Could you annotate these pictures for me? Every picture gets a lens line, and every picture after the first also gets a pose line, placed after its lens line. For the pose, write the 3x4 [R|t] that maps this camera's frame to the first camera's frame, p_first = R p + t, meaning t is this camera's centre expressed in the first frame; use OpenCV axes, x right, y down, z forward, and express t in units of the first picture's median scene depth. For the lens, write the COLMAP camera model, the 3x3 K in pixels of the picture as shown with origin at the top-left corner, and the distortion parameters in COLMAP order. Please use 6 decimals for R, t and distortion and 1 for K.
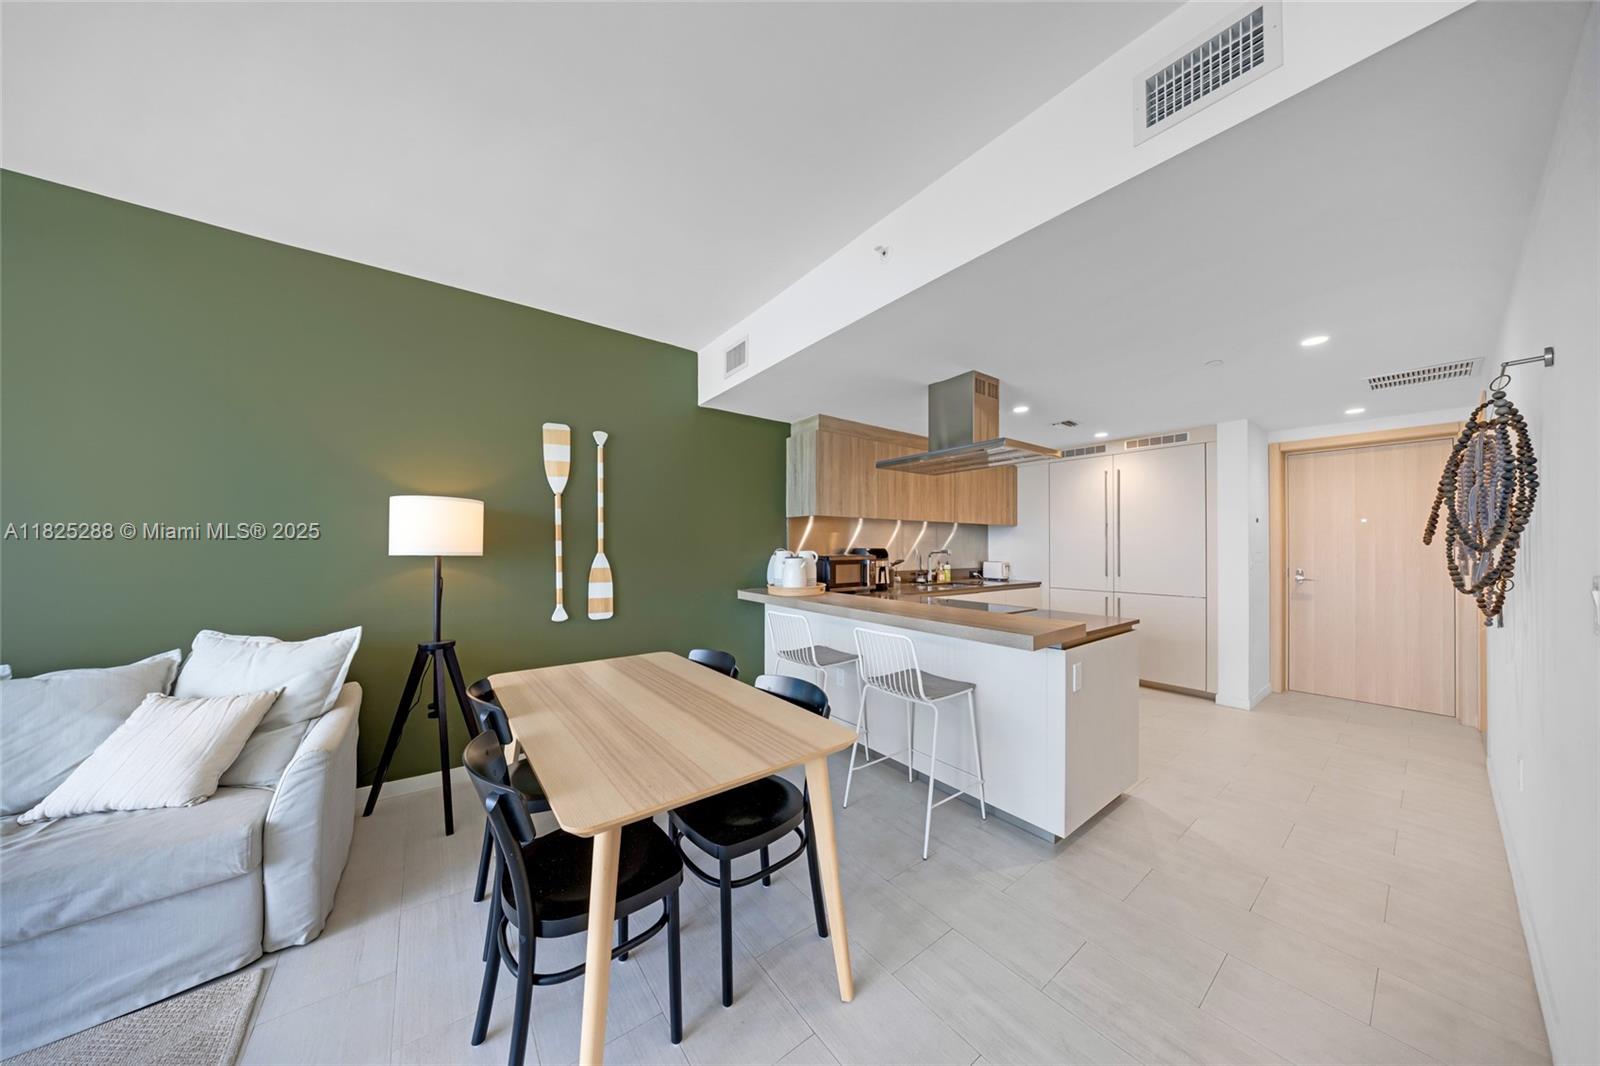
lens RADIAL K [[485.1, 0, 800.7], [0, 485.1, 544.5], [0, 0, 1]] dist [-0.007537, -0.000029]
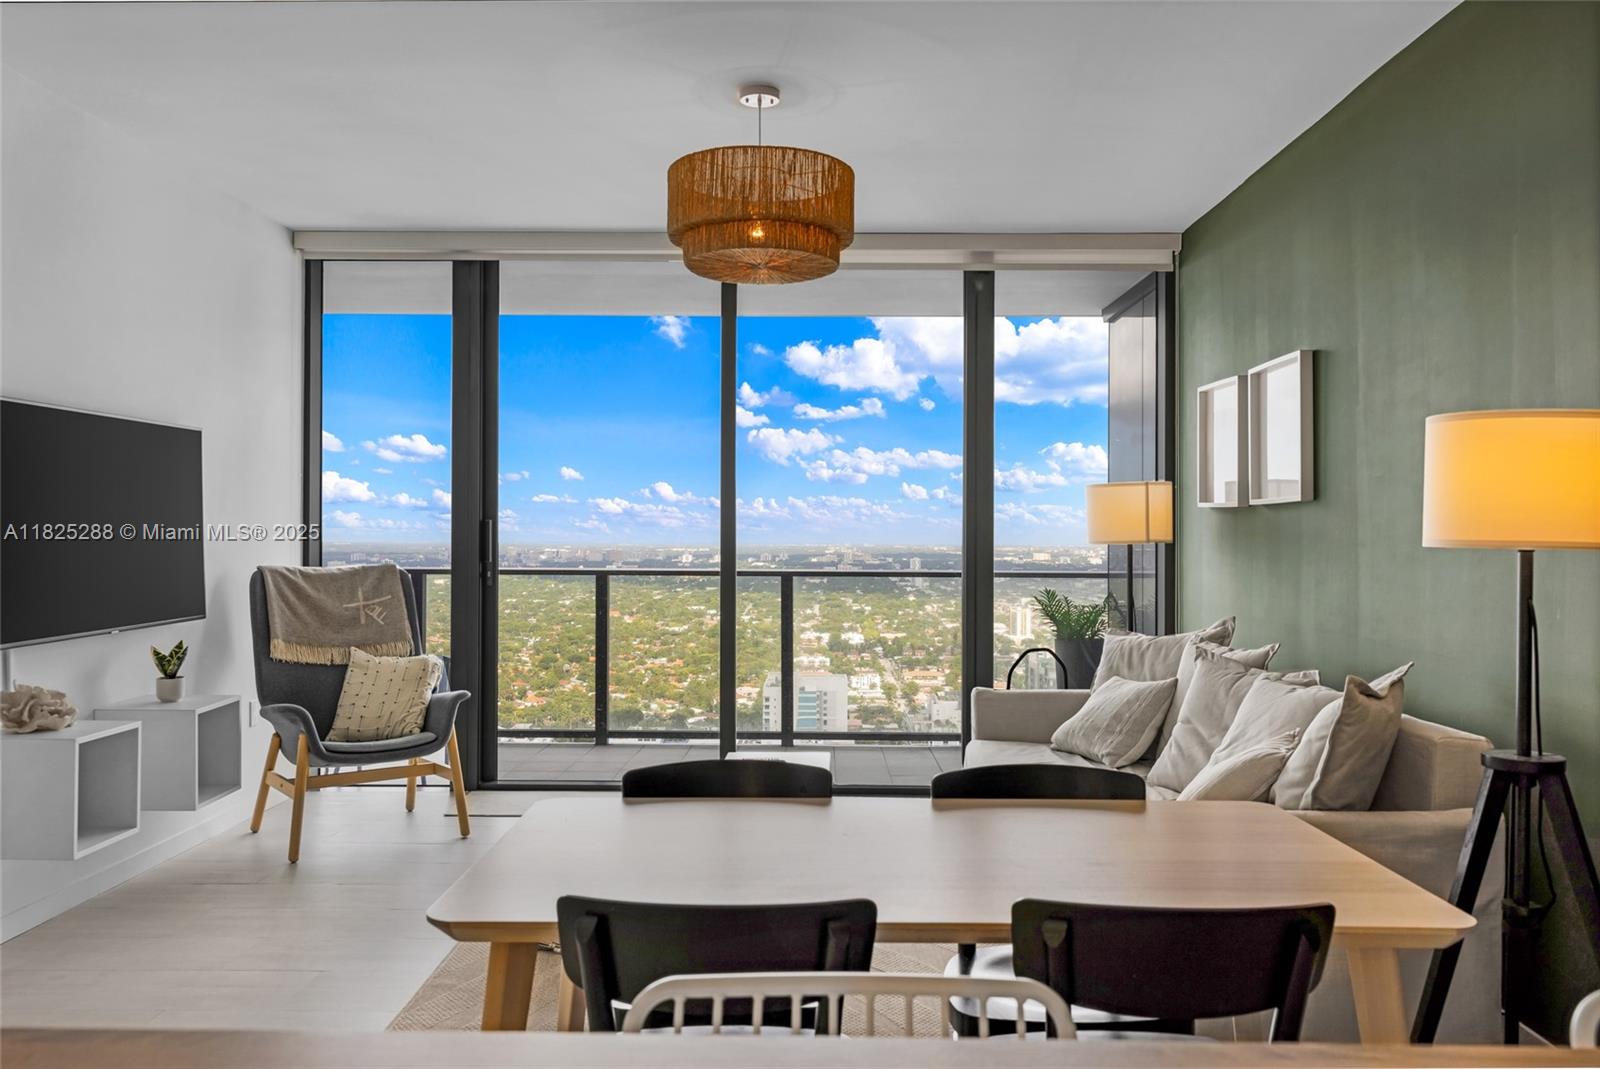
lens RADIAL K [[1263.7, 0, 790.0], [0, 1263.7, 530.5], [0, 0, 1]] dist [-0.011197, 0.001092]
pose [[-0.622626, -0.007159, -0.782487, 0.328711], [-0.000018, 0.999958, -0.009135, 0.010903], [0.782520, -0.005674, -0.622600, 0.795387]]
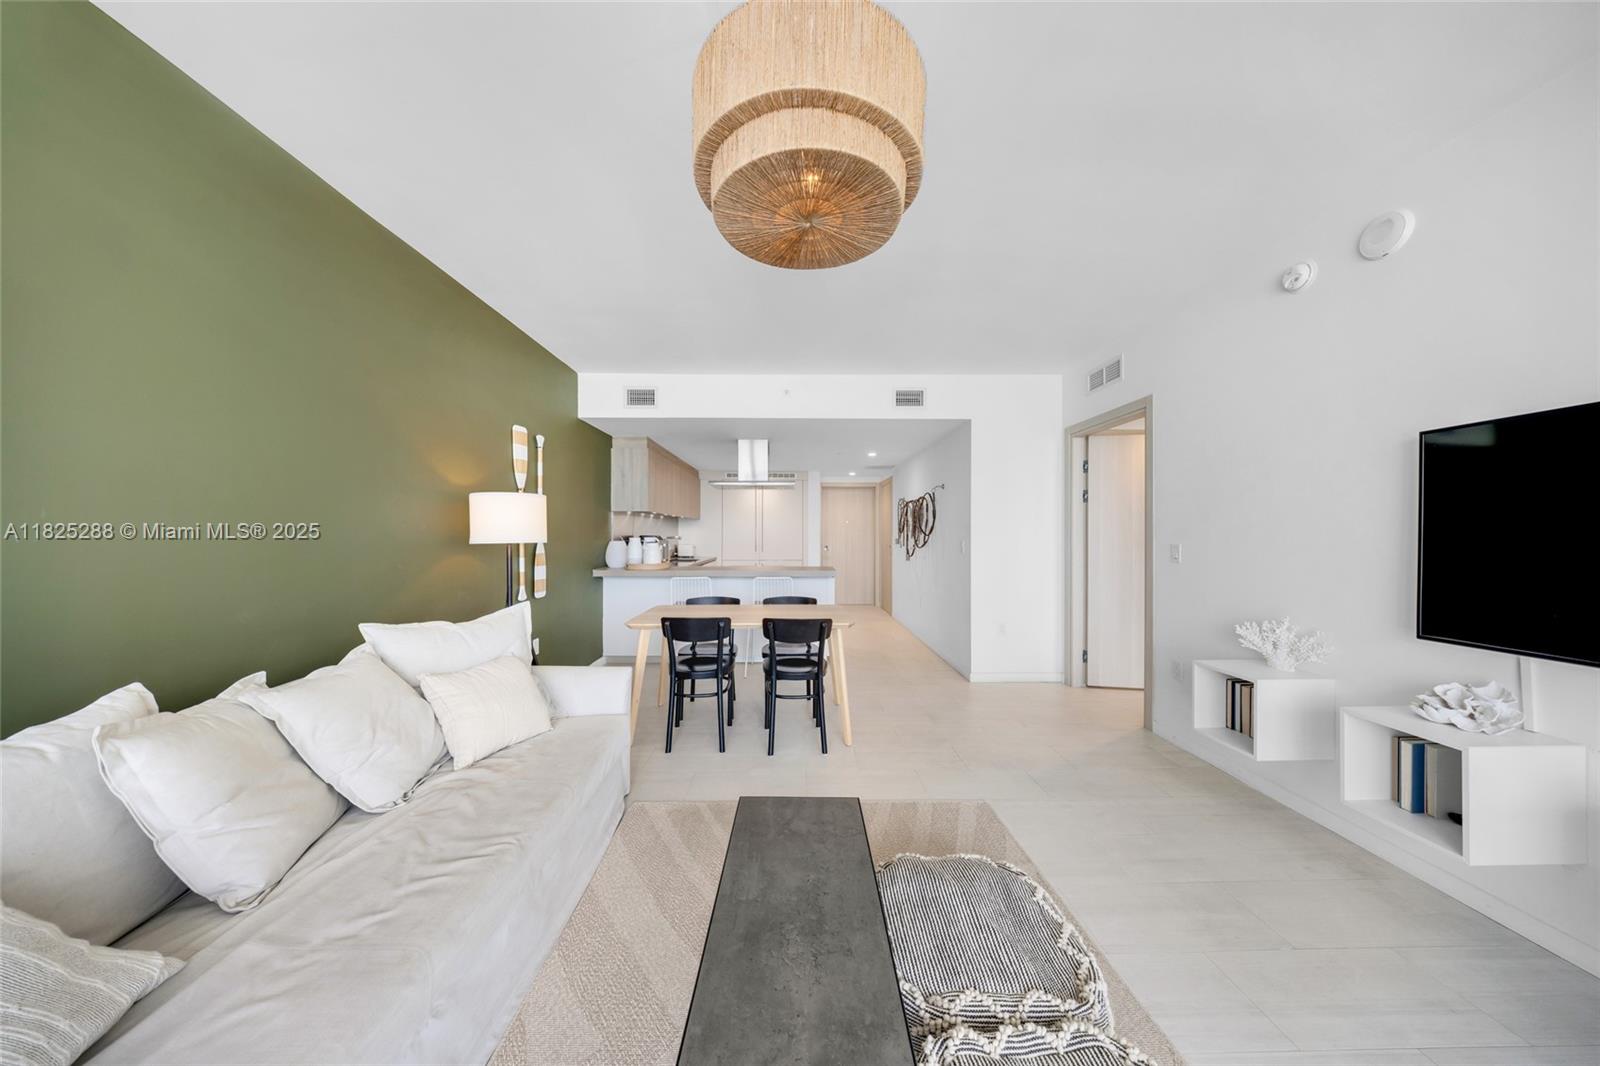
lens RADIAL K [[496.8, 0, 797.8], [0, 496.8, 535.7], [0, 0, 1]] dist [-0.005412, -0.000086]
pose [[0.594351, -0.004818, 0.804191, -0.873453], [-0.001875, 0.999971, 0.007377, -0.003253], [-0.804203, -0.005892, 0.594325, -0.173455]]
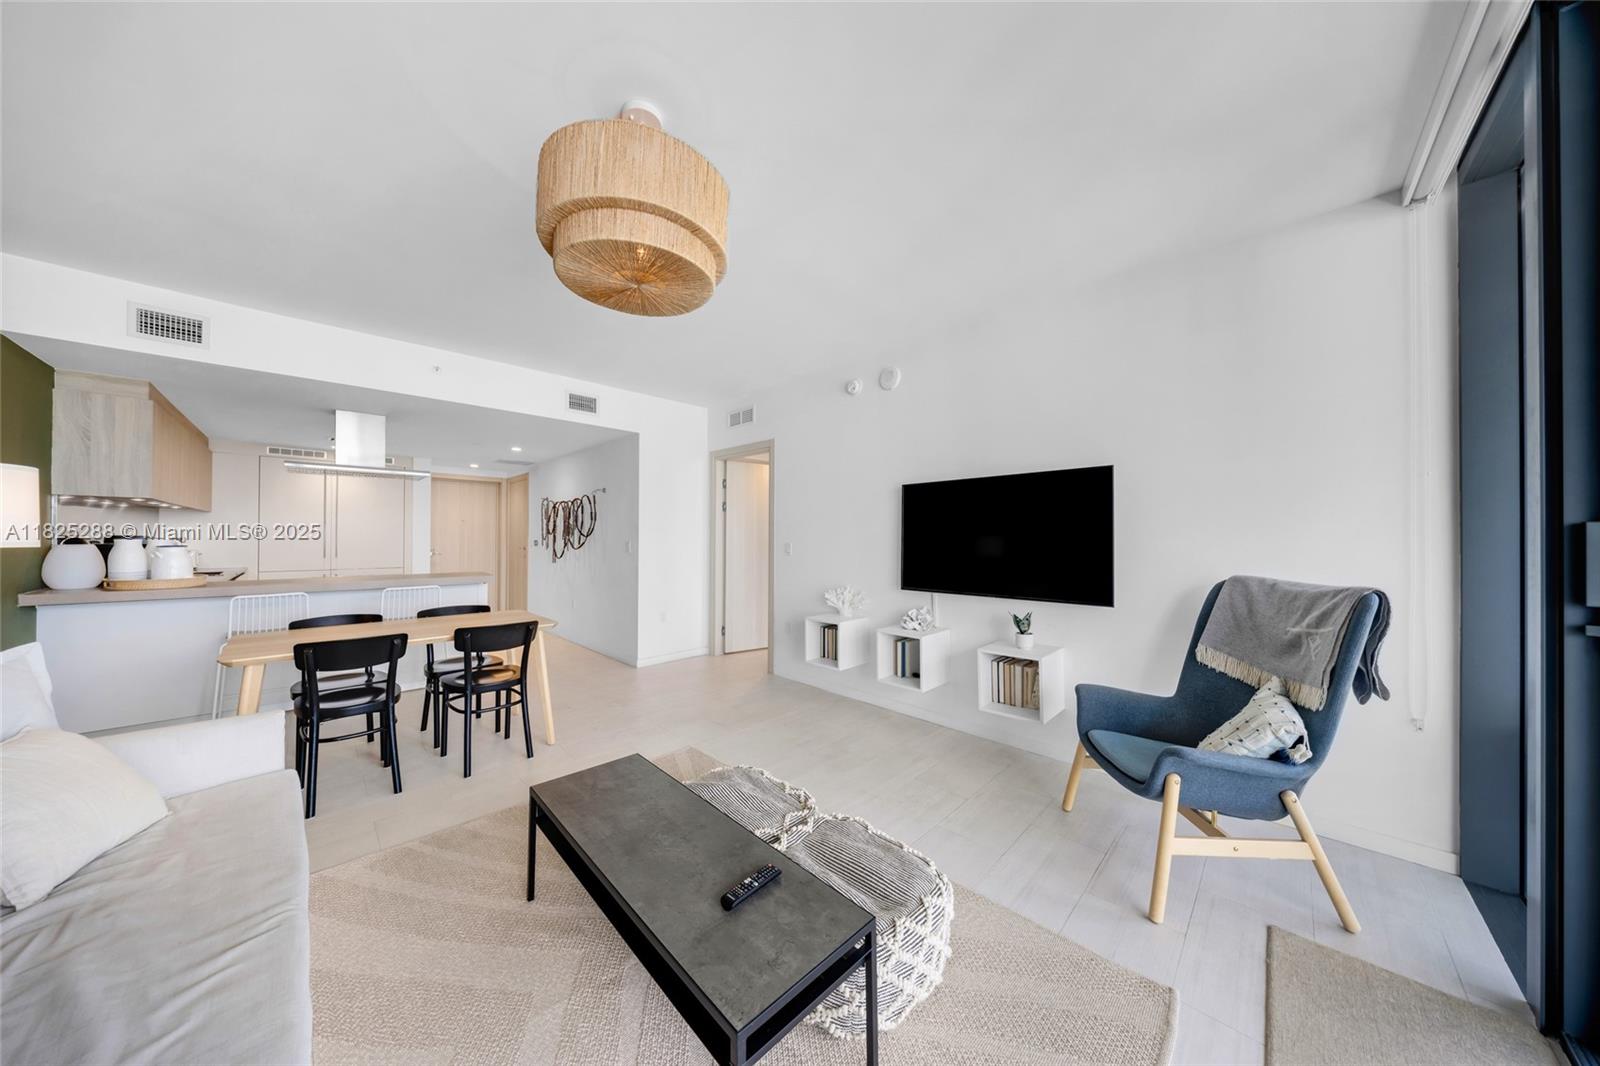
lens RADIAL K [[496.8, 0, 797.8], [0, 496.8, 535.7], [0, 0, 1]] dist [-0.005412, -0.000086]
pose [[-0.135359, -0.000998, 0.990796, -1.050428], [-0.007907, 0.999969, -0.000073, -0.001932], [-0.990765, -0.007844, -0.135363, -0.044172]]
